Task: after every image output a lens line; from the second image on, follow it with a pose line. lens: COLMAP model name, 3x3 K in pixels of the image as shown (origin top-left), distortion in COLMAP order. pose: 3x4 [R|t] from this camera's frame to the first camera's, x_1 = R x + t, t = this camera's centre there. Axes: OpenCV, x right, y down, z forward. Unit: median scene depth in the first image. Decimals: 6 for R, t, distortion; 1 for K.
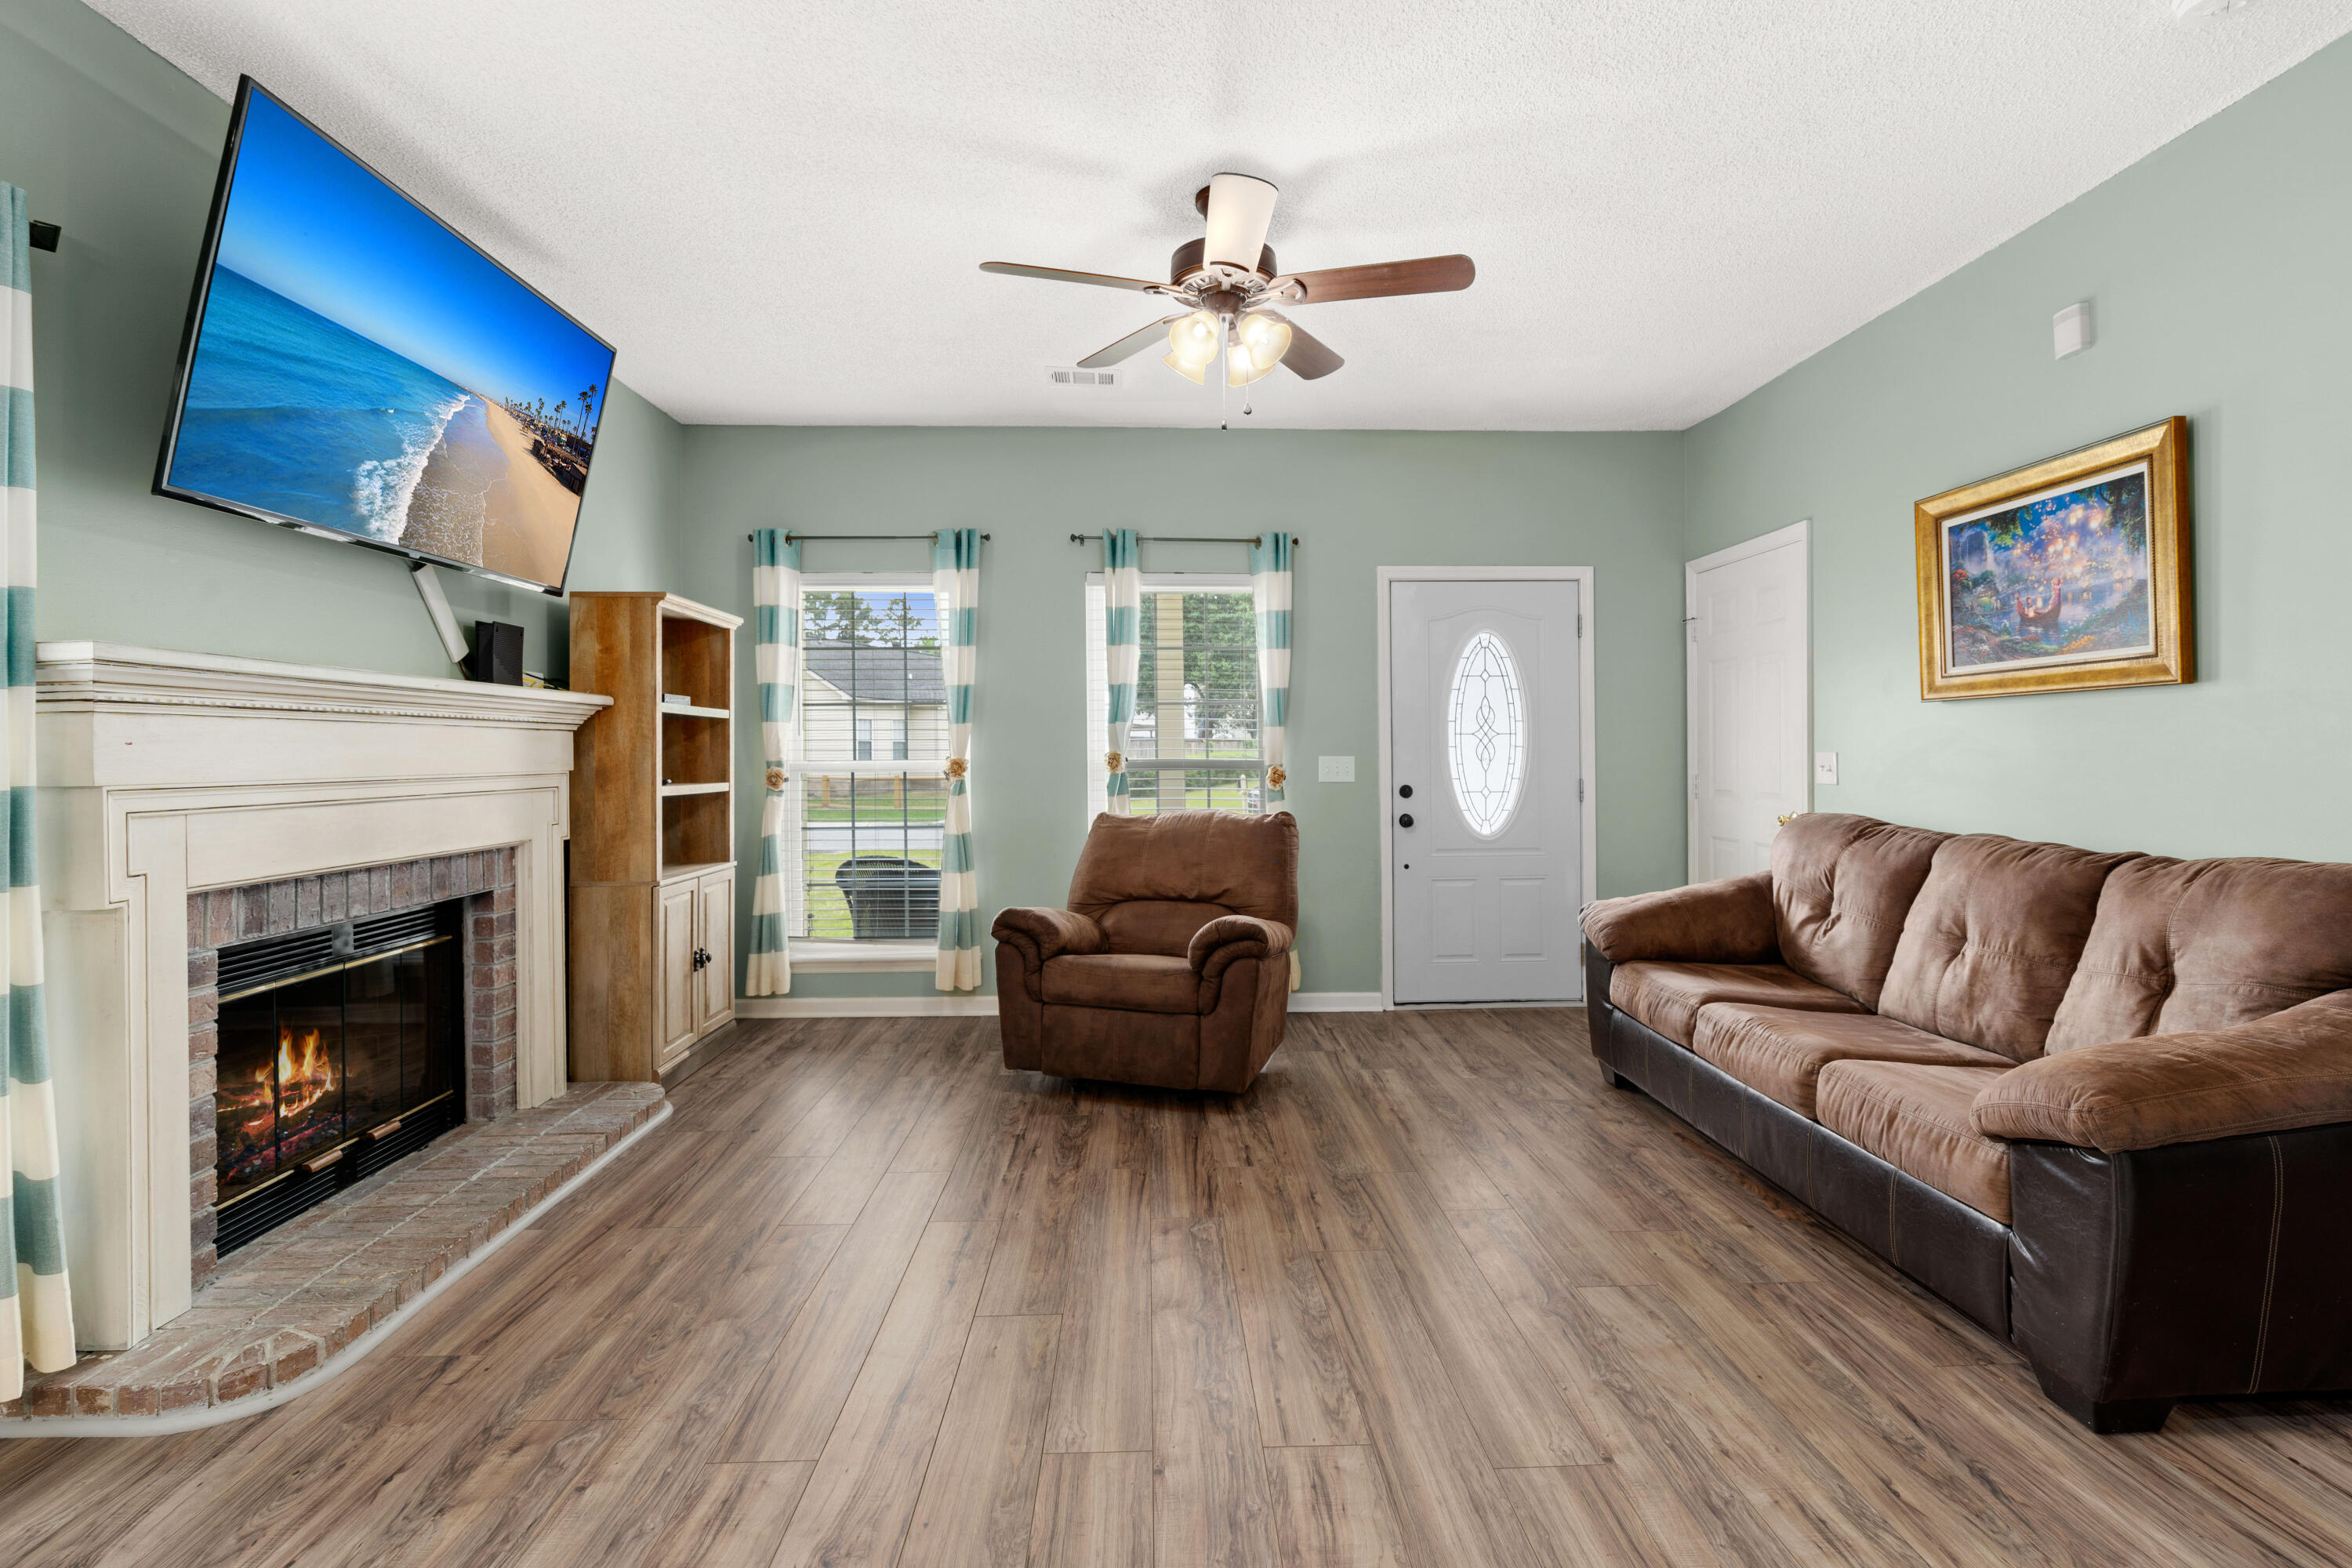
lens RADIAL K [[1068.0, 0, 1182.6], [0, 1068.0, 751.2], [0, 0, 1]] dist [-0.004074, 0.000586]
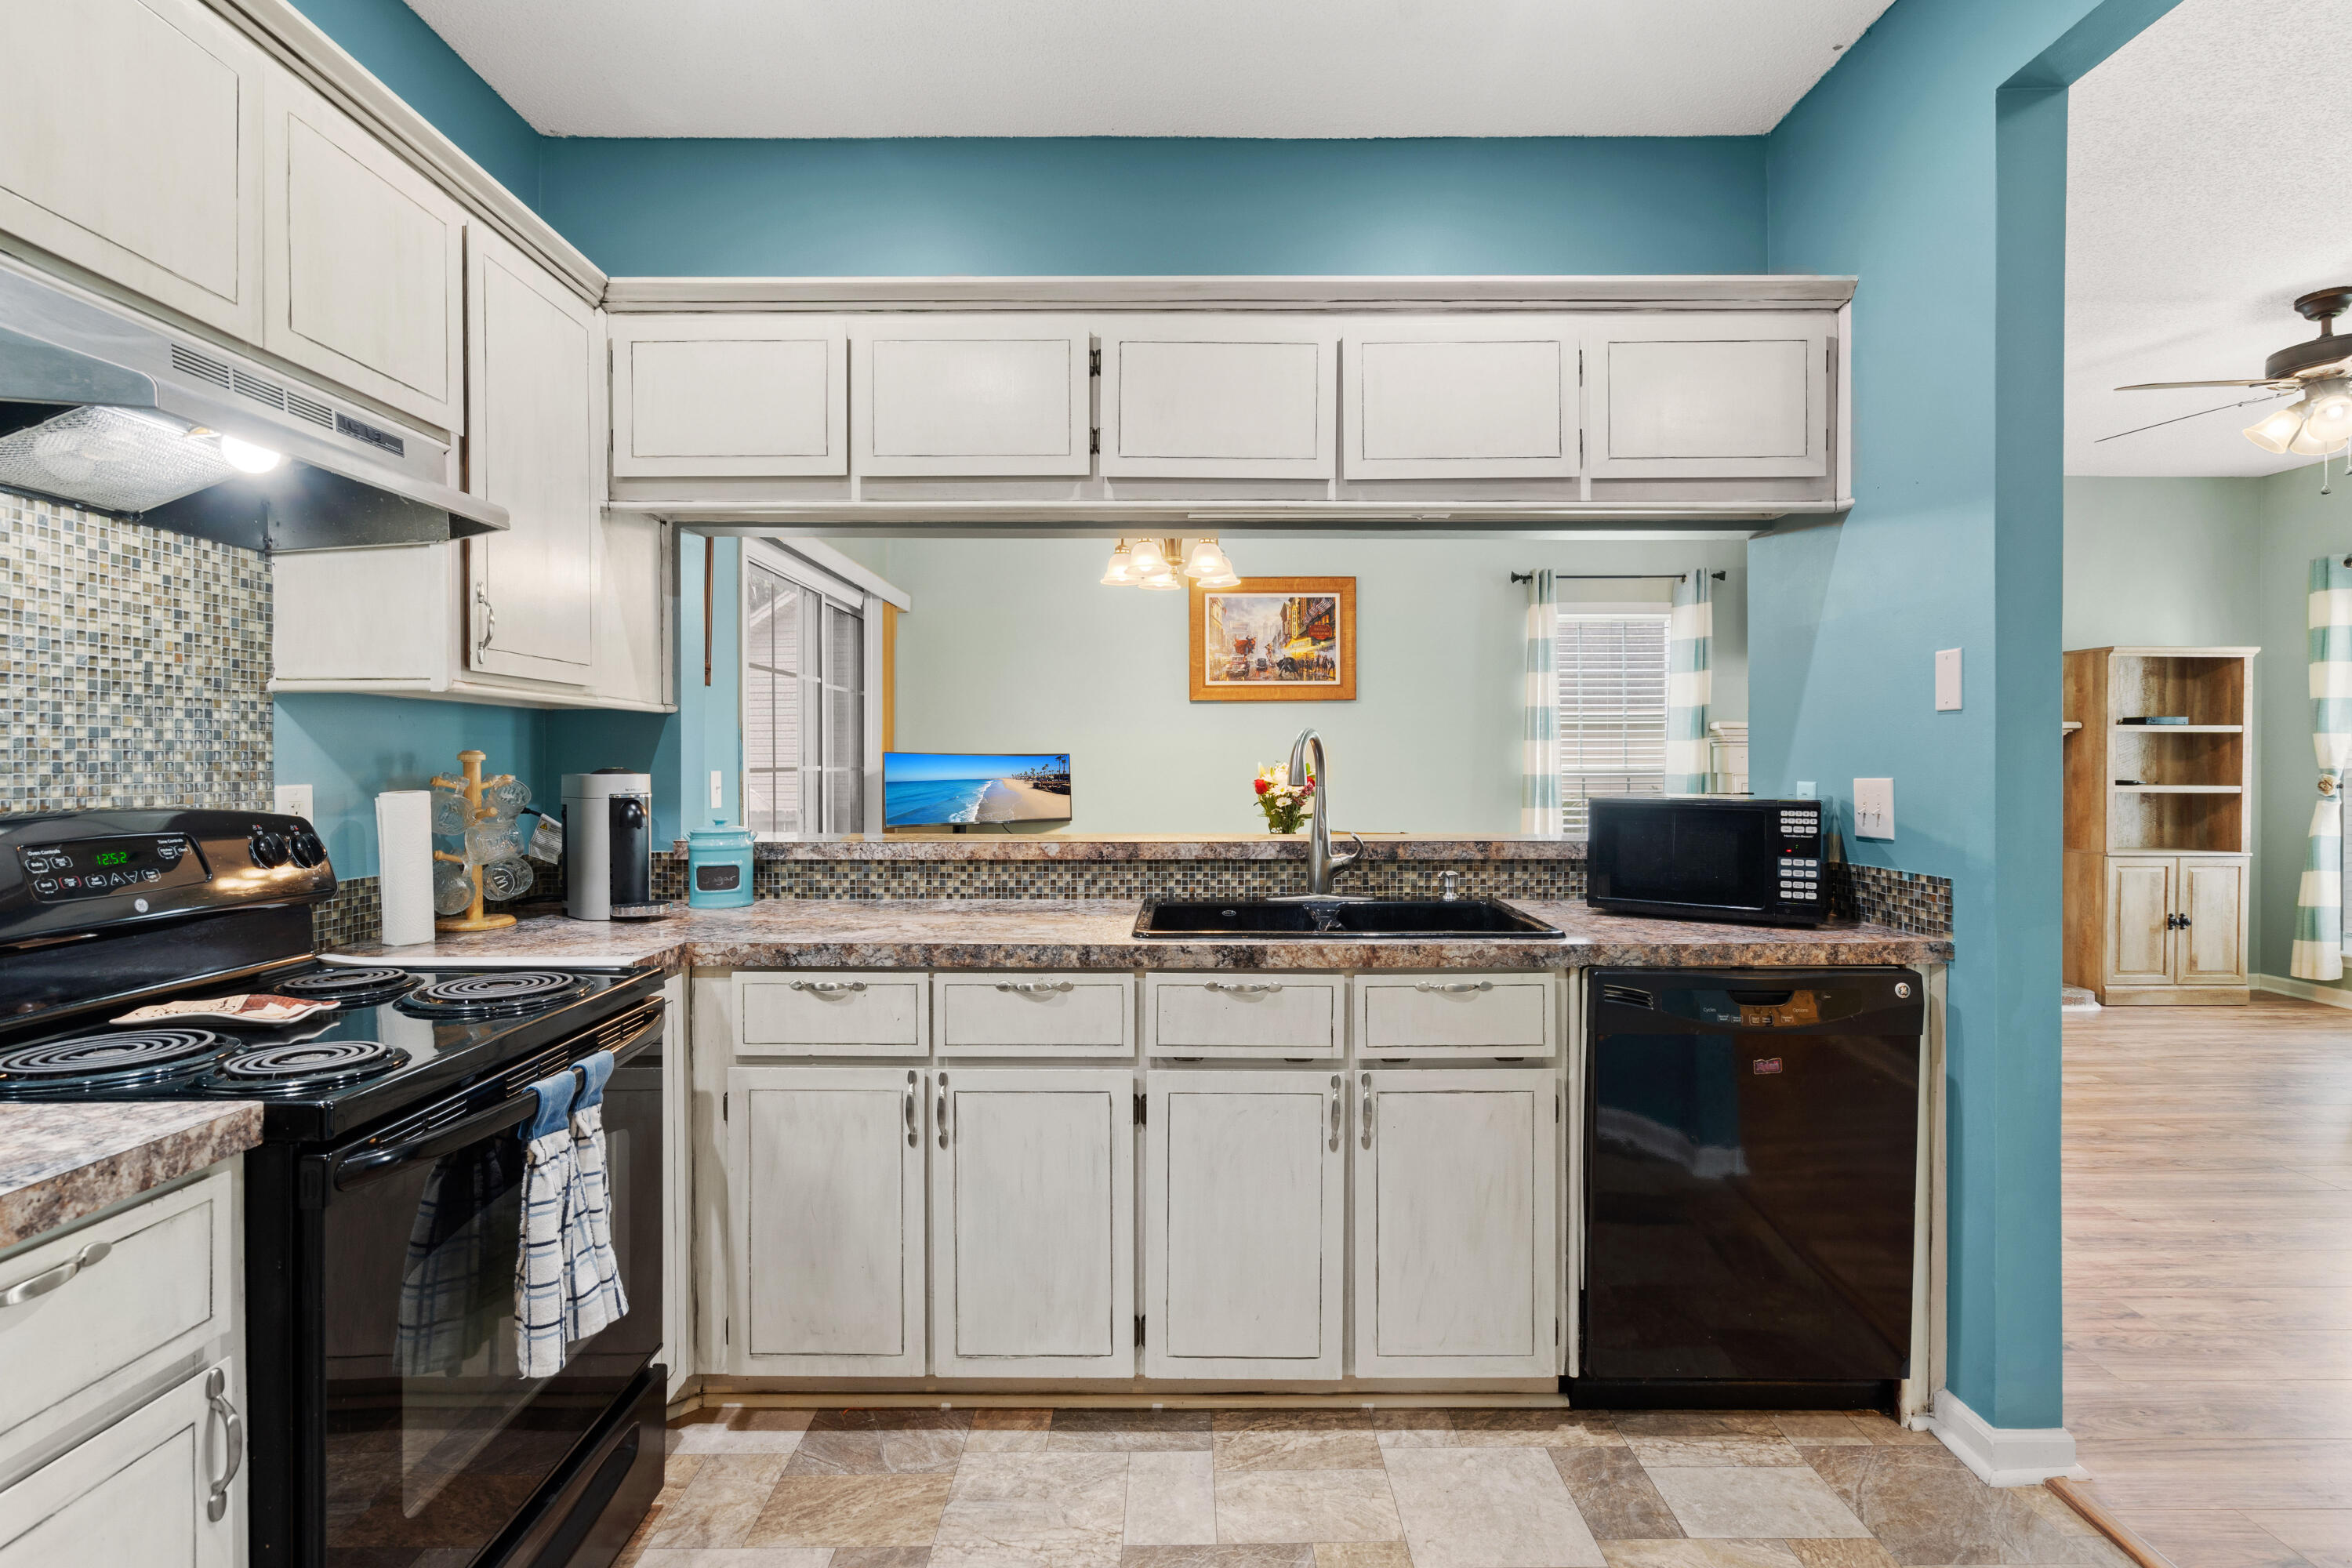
lens RADIAL K [[1123.9, 0, 1181.9], [0, 1123.9, 774.8], [0, 0, 1]] dist [-0.026481, 0.023198]
pose [[-0.031772, 0.021316, -0.999268, 1.116720], [0.001732, 0.999772, 0.021271, -0.015161], [0.999494, -0.001055, -0.031802, -0.187935]]
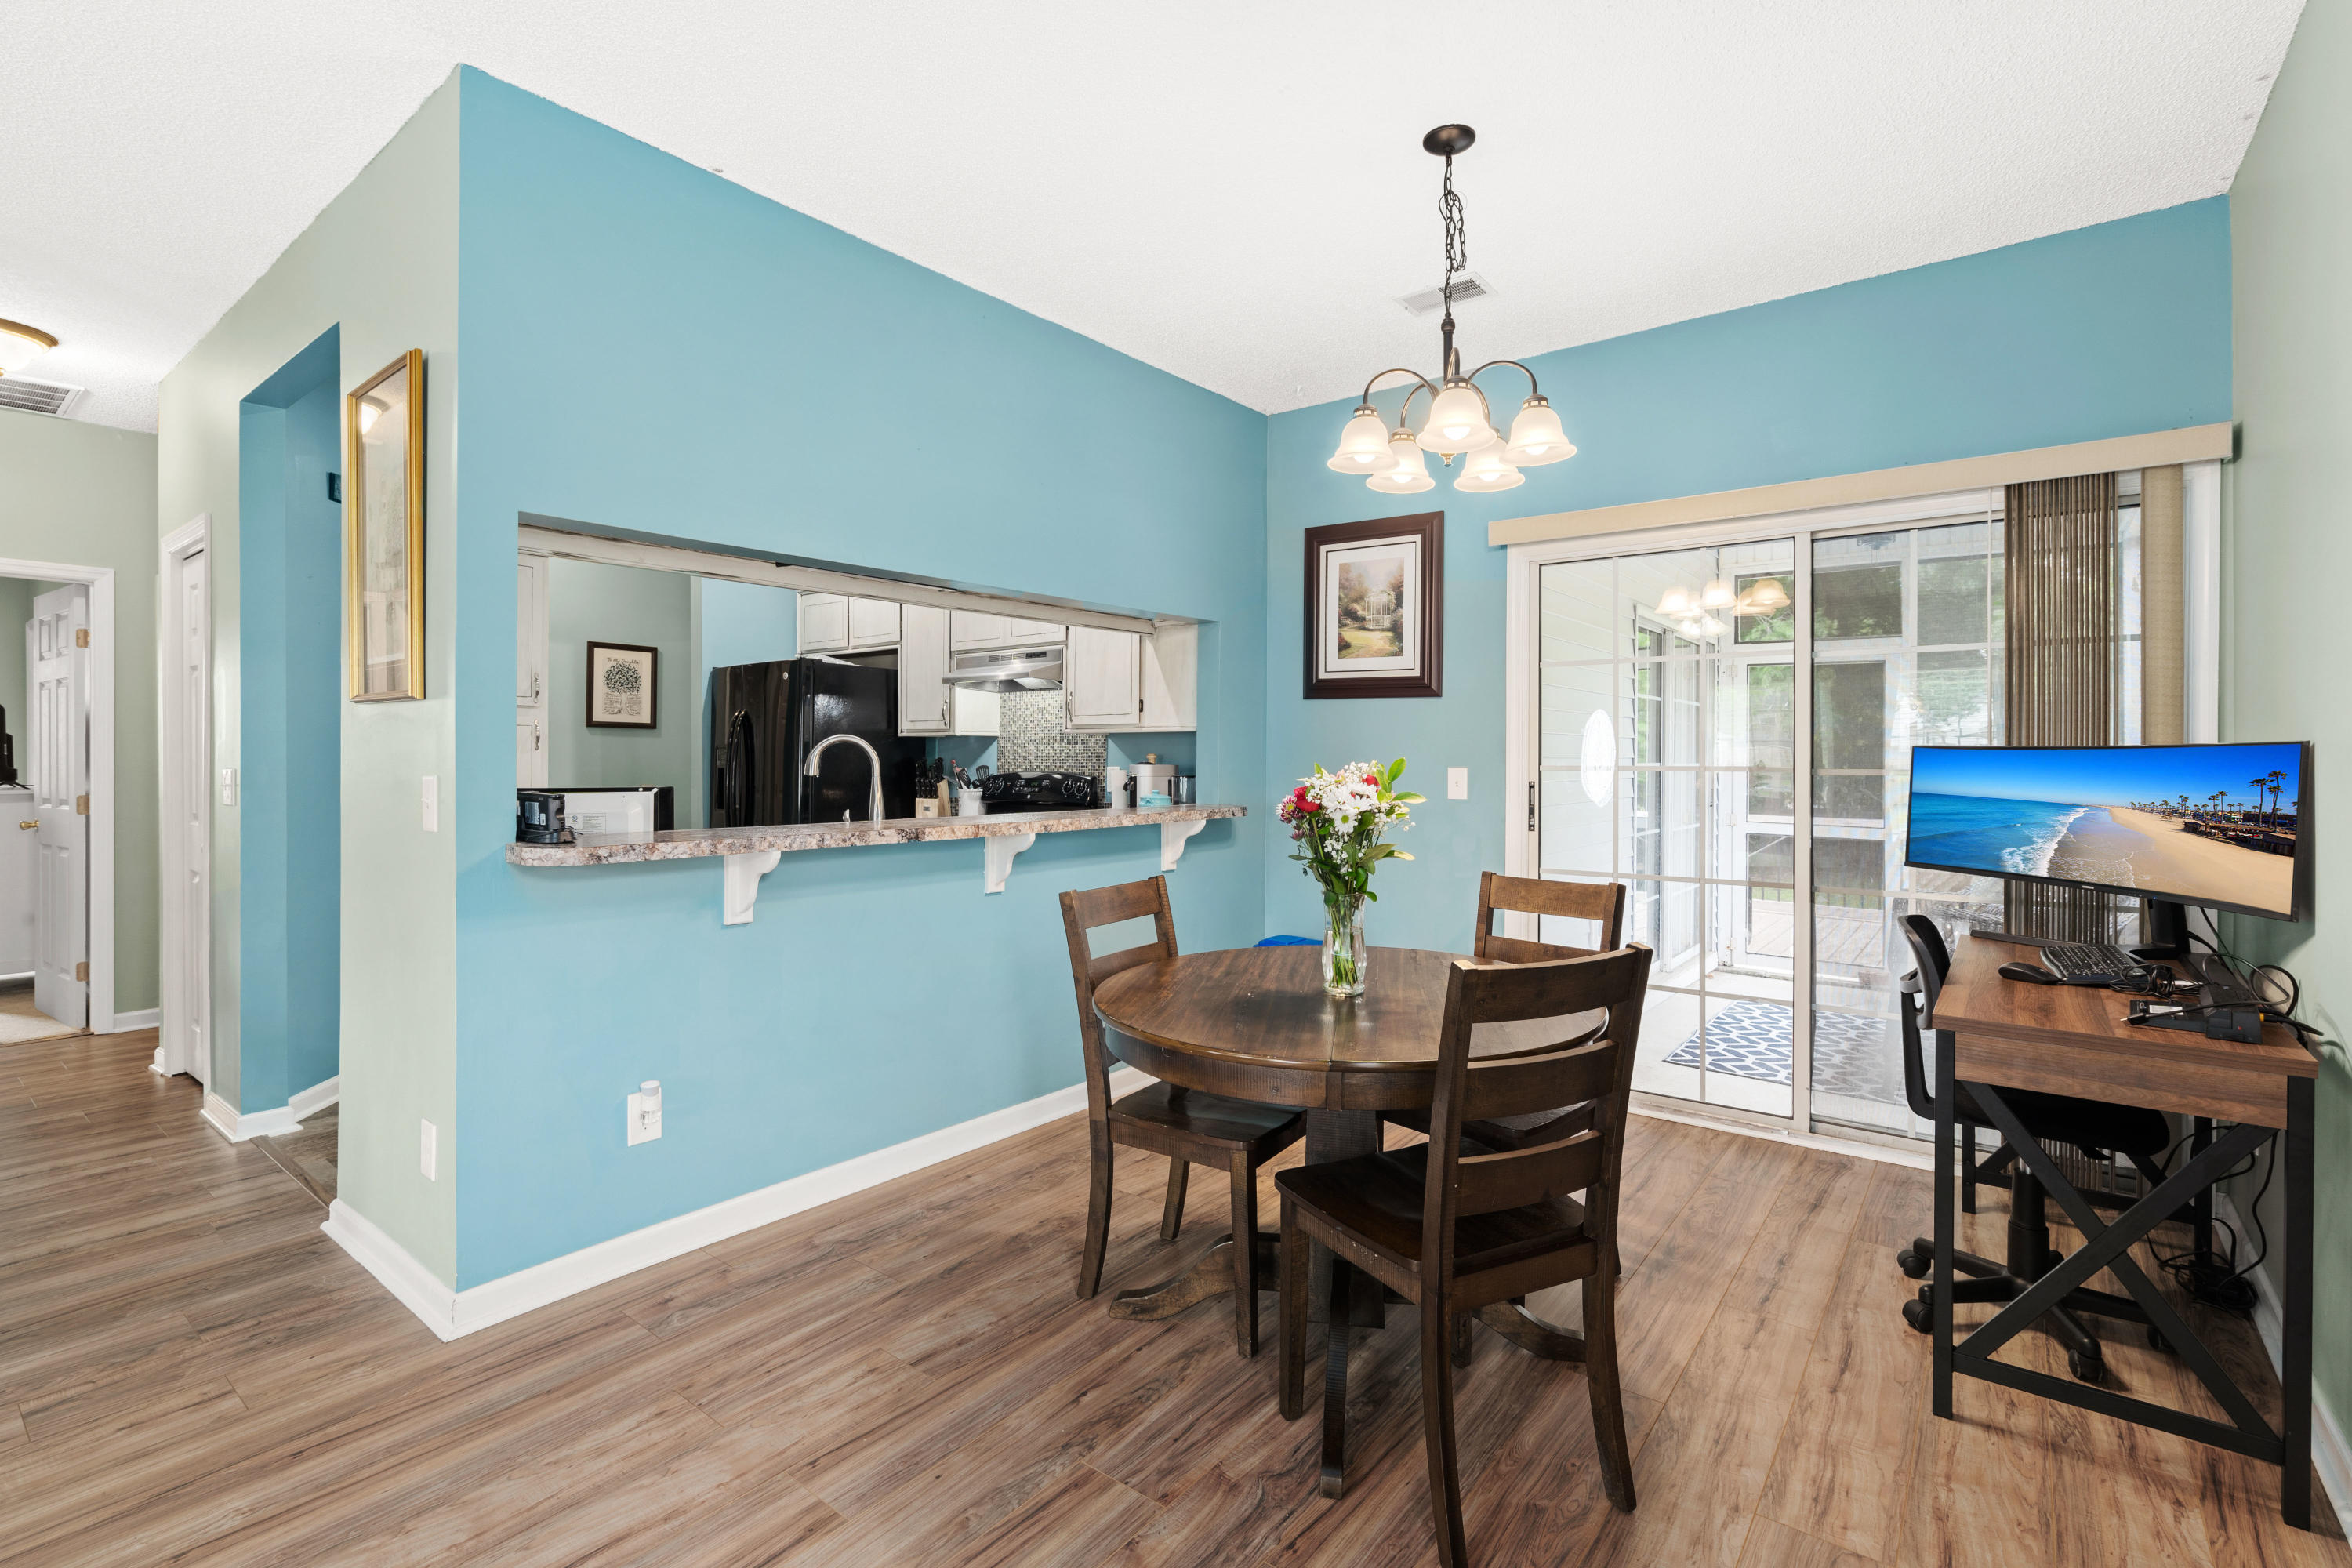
lens RADIAL K [[1068.3, 0, 1182.3], [0, 1068.3, 764.4], [0, 0, 1]] dist [-0.004484, 0.000348]
pose [[-0.767442, 0.005726, 0.641093, -0.507635], [0.006561, 0.999978, -0.001079, 0.000270], [-0.641085, 0.003378, -0.767463, 0.459882]]
